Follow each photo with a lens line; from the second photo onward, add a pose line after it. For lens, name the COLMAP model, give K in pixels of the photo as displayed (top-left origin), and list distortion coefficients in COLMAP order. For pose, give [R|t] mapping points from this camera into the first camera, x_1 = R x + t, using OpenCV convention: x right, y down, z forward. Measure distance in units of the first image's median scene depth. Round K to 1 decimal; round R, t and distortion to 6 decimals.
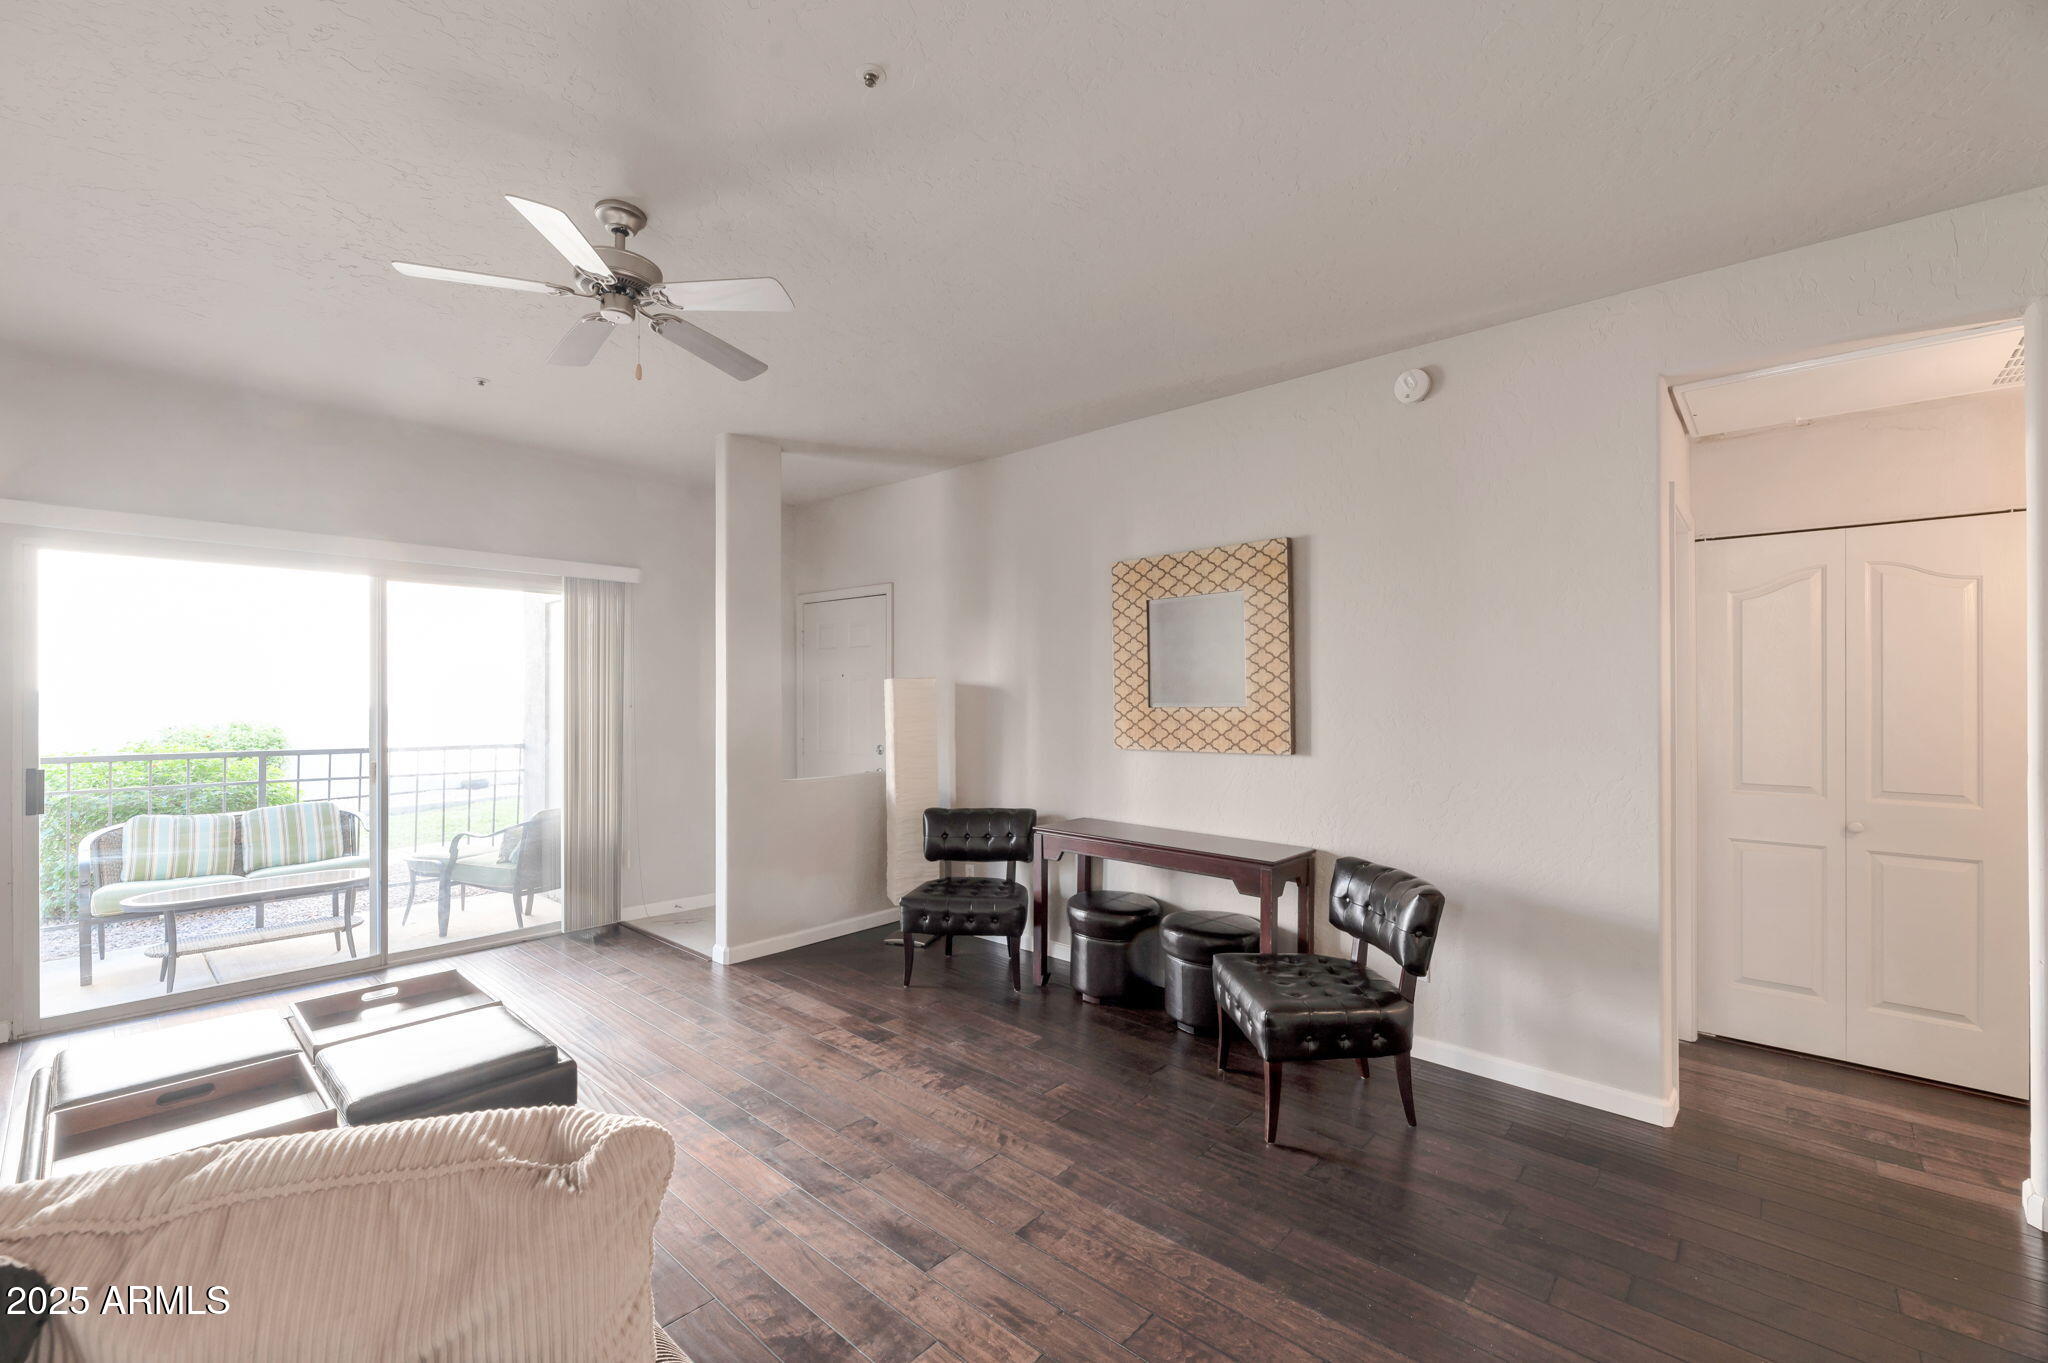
lens RADIAL K [[835.0, 0, 1035.2], [0, 835.0, 691.1], [0, 0, 1]] dist [0.000320, -0.000155]
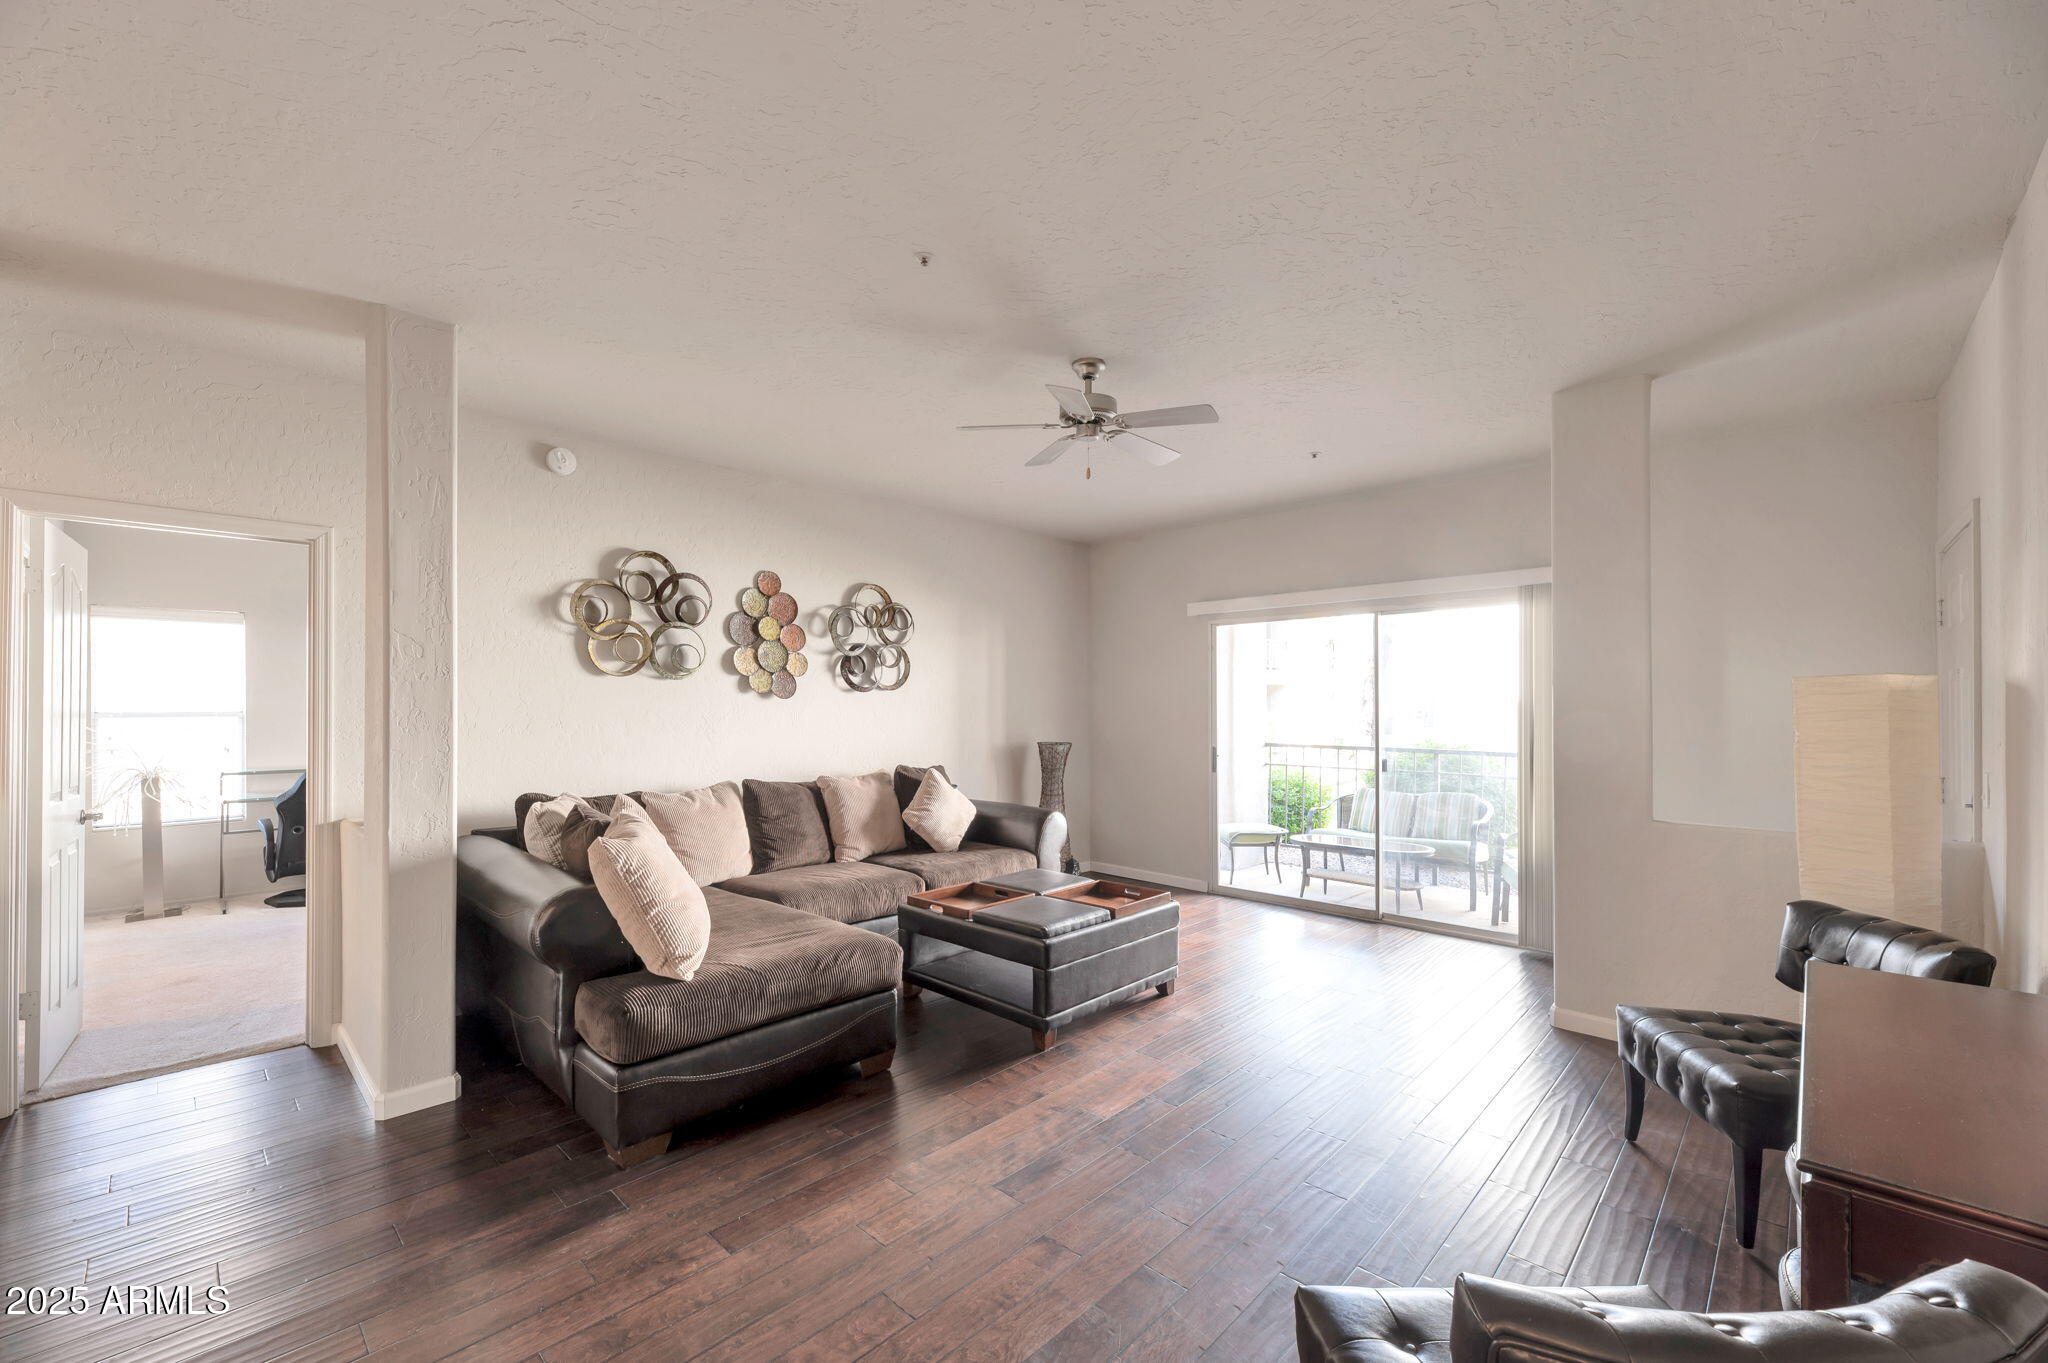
lens RADIAL K [[835.0, 0, 1031.4], [0, 835.0, 695.5], [0, 0, 1]] dist [0.000320, -0.000155]
pose [[-0.034124, -0.013410, -0.999328, 0.863675], [0.003919, 0.999900, -0.013551, 0.005633], [0.999410, -0.004379, -0.034068, 0.882458]]
